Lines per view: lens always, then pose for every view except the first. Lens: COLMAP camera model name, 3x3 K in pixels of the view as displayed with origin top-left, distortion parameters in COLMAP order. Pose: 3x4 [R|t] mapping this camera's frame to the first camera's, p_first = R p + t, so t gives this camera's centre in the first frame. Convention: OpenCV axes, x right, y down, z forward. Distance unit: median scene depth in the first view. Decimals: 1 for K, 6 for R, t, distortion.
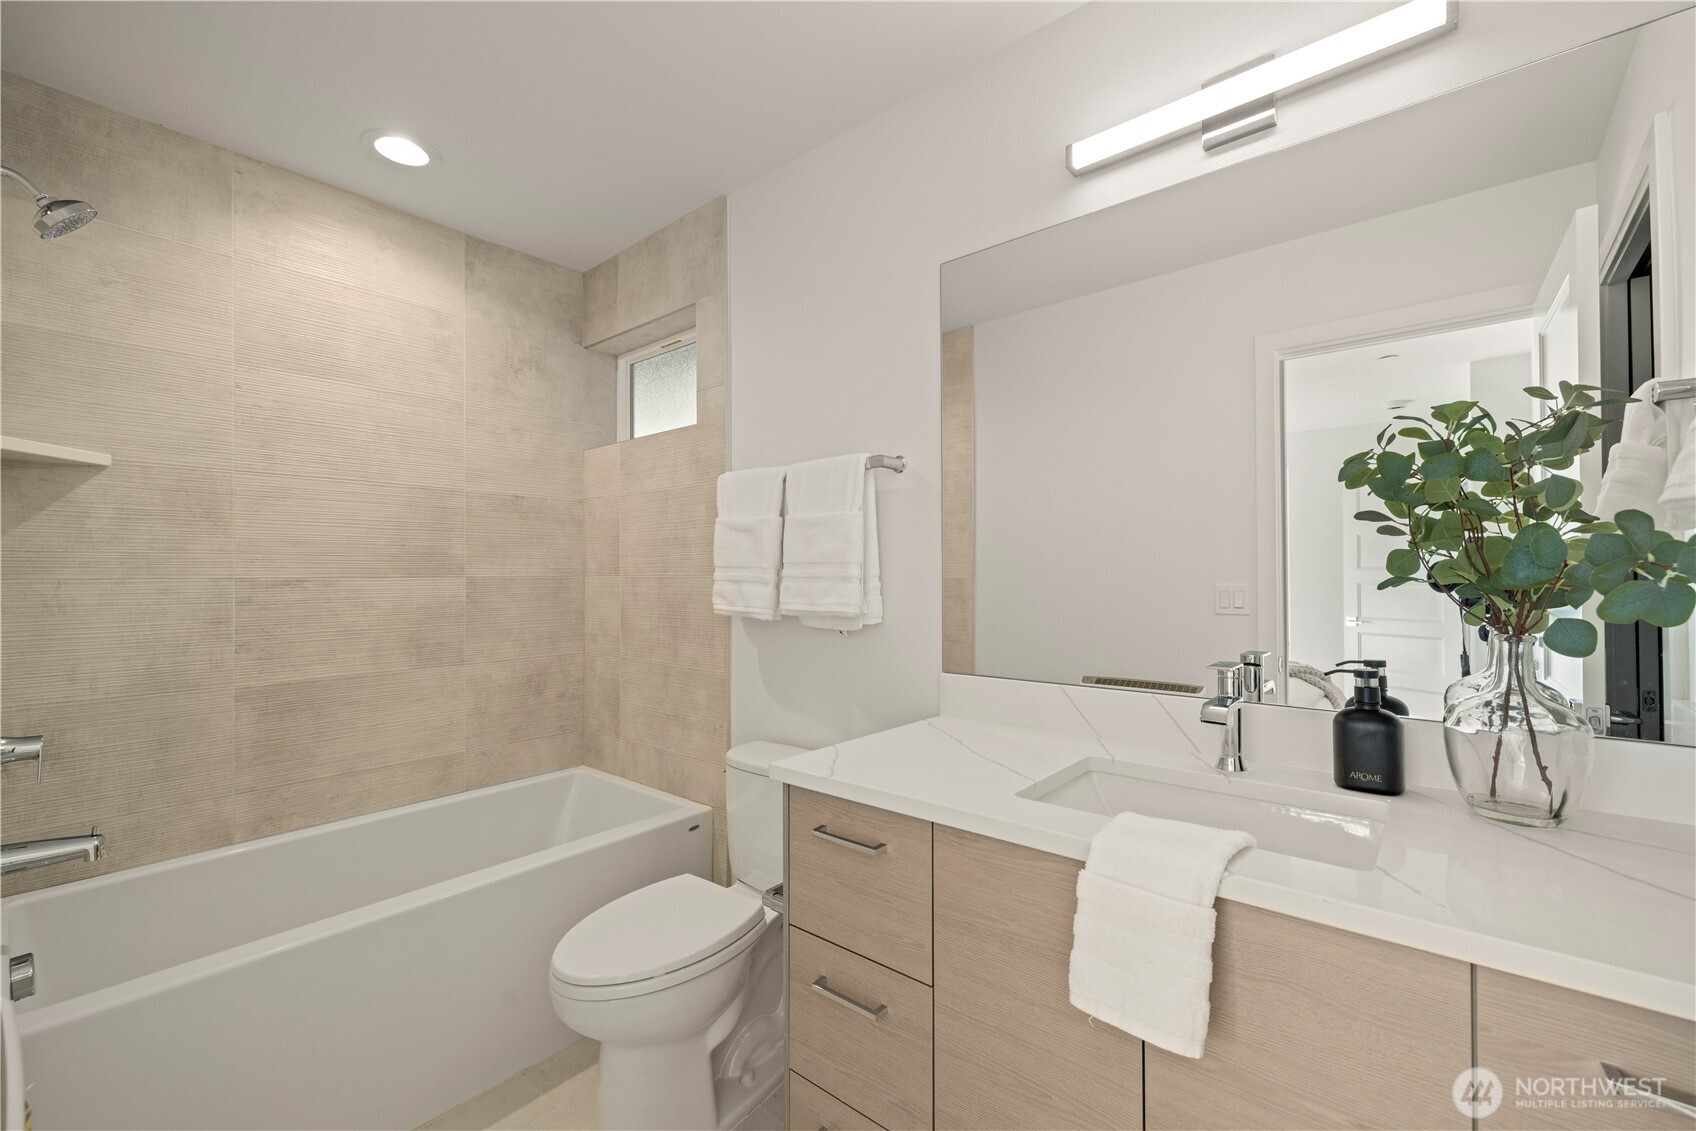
lens RADIAL K [[704.3, 0, 848.0], [0, 704.3, 565.5], [0, 0, 1]] dist [0.009055, -0.000236]
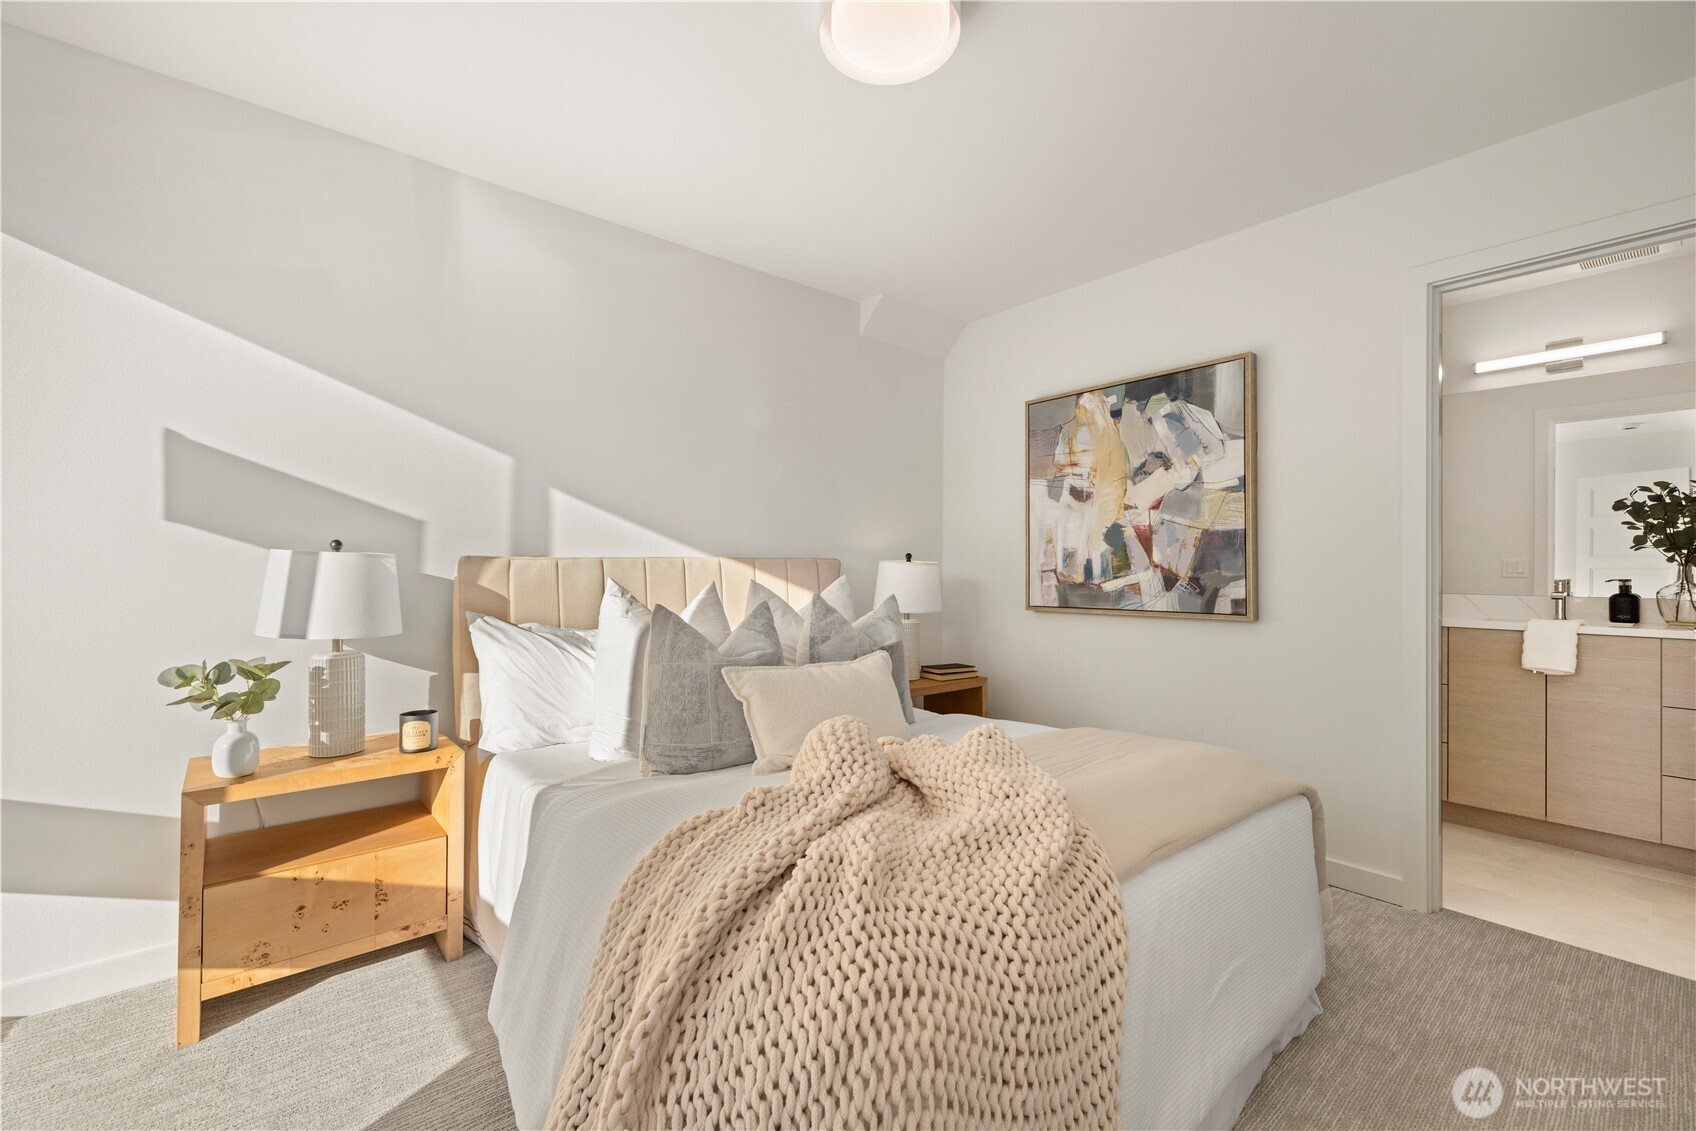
lens RADIAL K [[704.3, 0, 848.0], [0, 704.3, 565.5], [0, 0, 1]] dist [0.009055, -0.000236]
pose [[0.986534, 0.008210, -0.163349, -1.756451], [-0.006990, 0.999943, 0.008042, 0.093816], [0.163406, -0.006792, 0.986536, -2.176191]]
